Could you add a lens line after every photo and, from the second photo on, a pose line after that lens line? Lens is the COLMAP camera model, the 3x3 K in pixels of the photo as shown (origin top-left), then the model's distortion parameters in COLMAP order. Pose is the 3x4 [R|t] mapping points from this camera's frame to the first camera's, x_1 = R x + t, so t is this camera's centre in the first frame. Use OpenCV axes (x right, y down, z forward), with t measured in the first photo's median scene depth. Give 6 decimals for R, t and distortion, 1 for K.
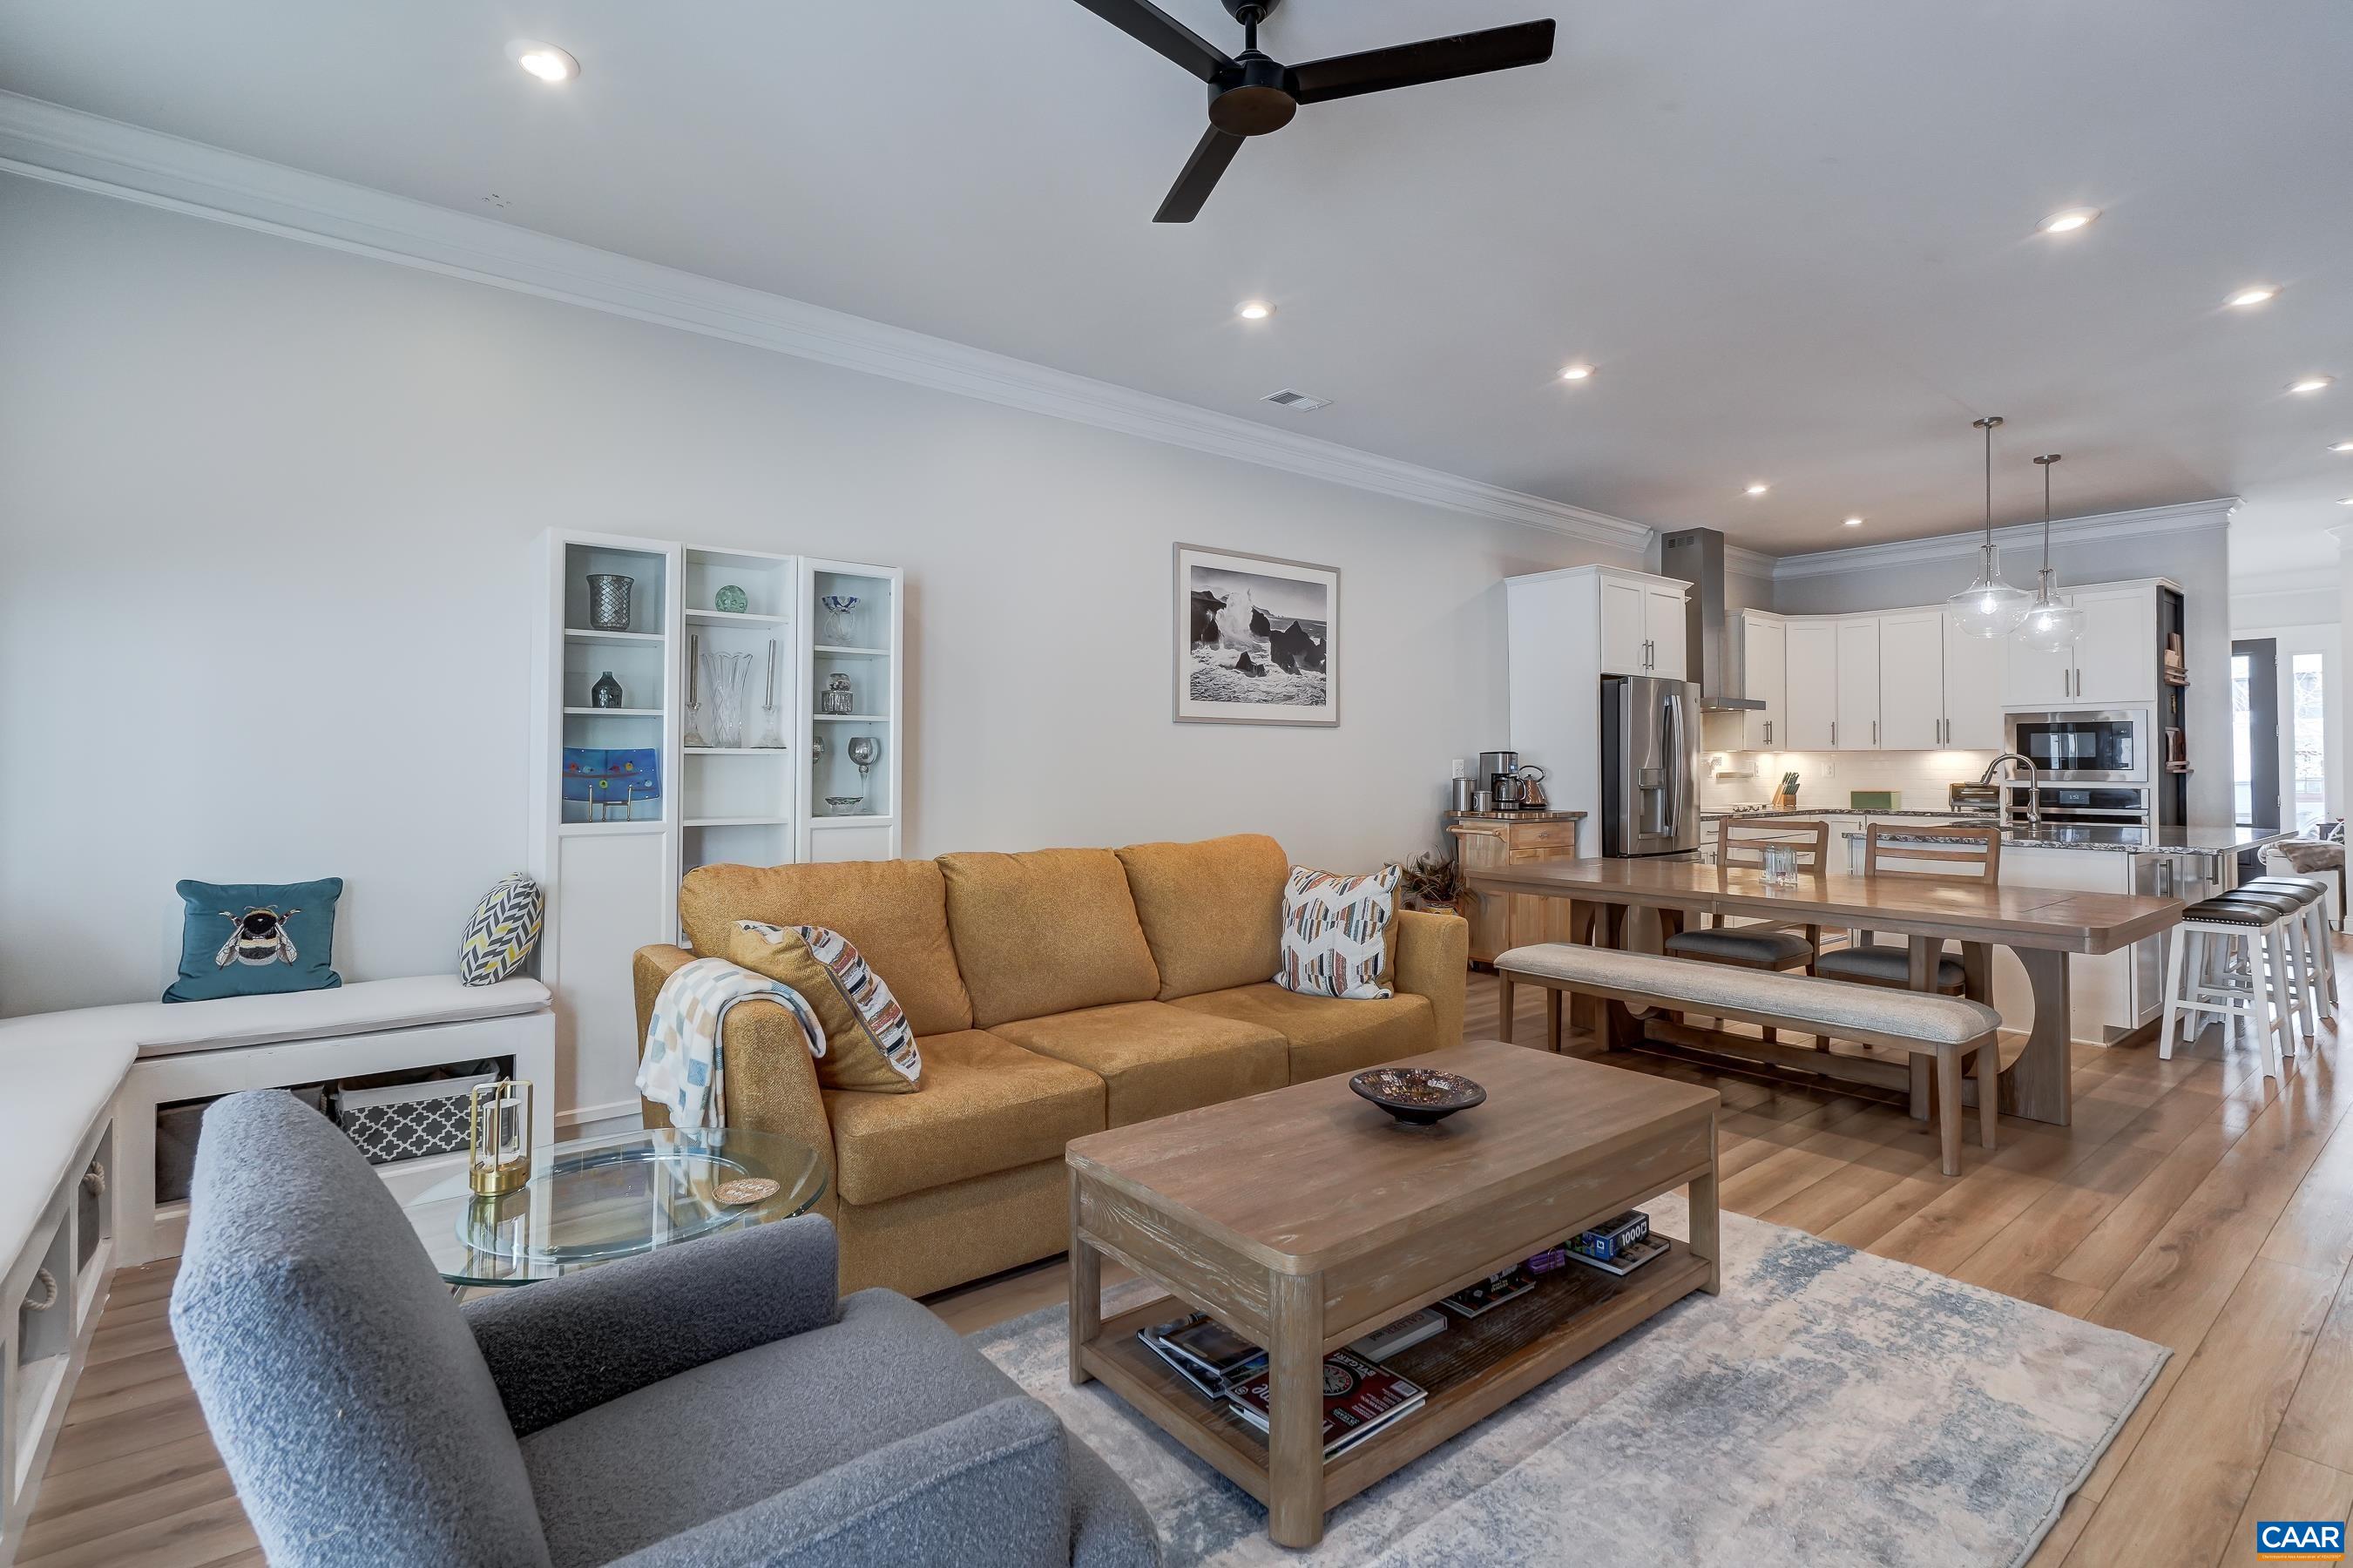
lens RADIAL K [[1104.8, 0, 1146.6], [0, 1104.8, 772.0], [0, 0, 1]] dist [0.002718, 0.001579]
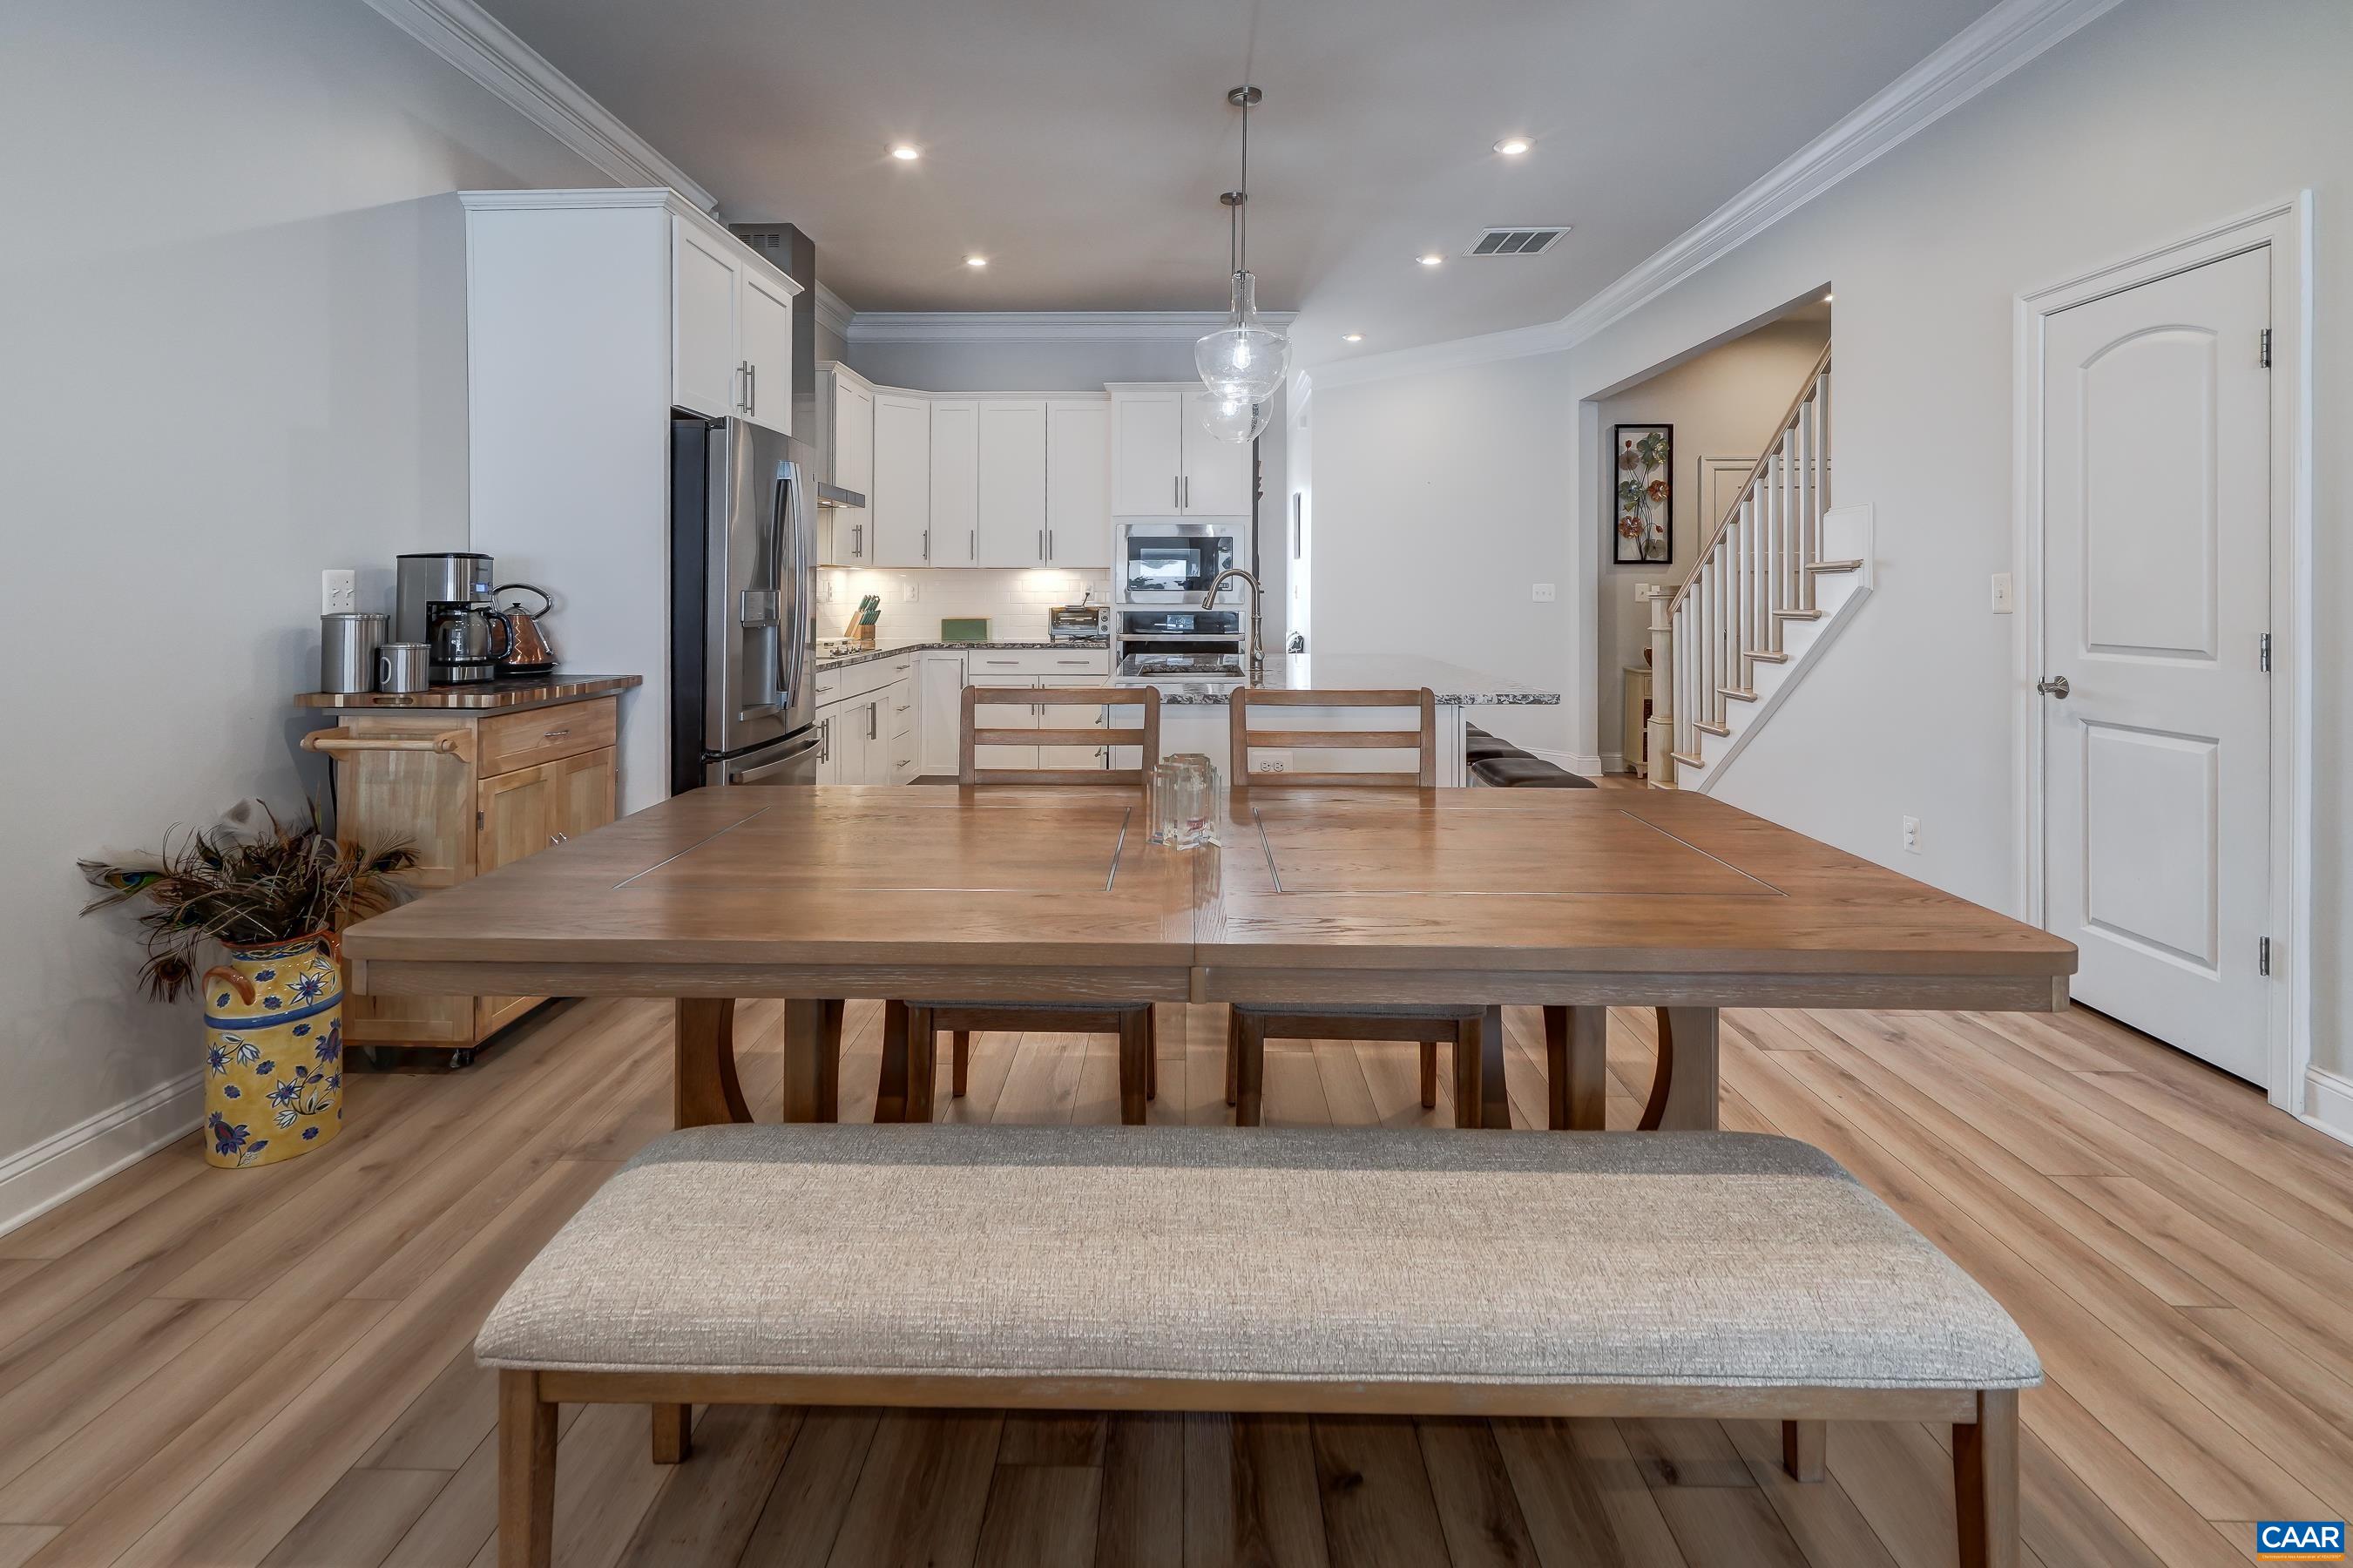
lens RADIAL K [[1132.3, 0, 1182.5], [0, 1132.3, 568.1], [0, 0, 1]] dist [-0.002942, -0.000272]
pose [[0.615694, 0.013759, 0.787865, 0.139259], [0.005445, 0.999749, -0.021714, -0.000846], [-0.787966, 0.017659, 0.615465, 0.476591]]
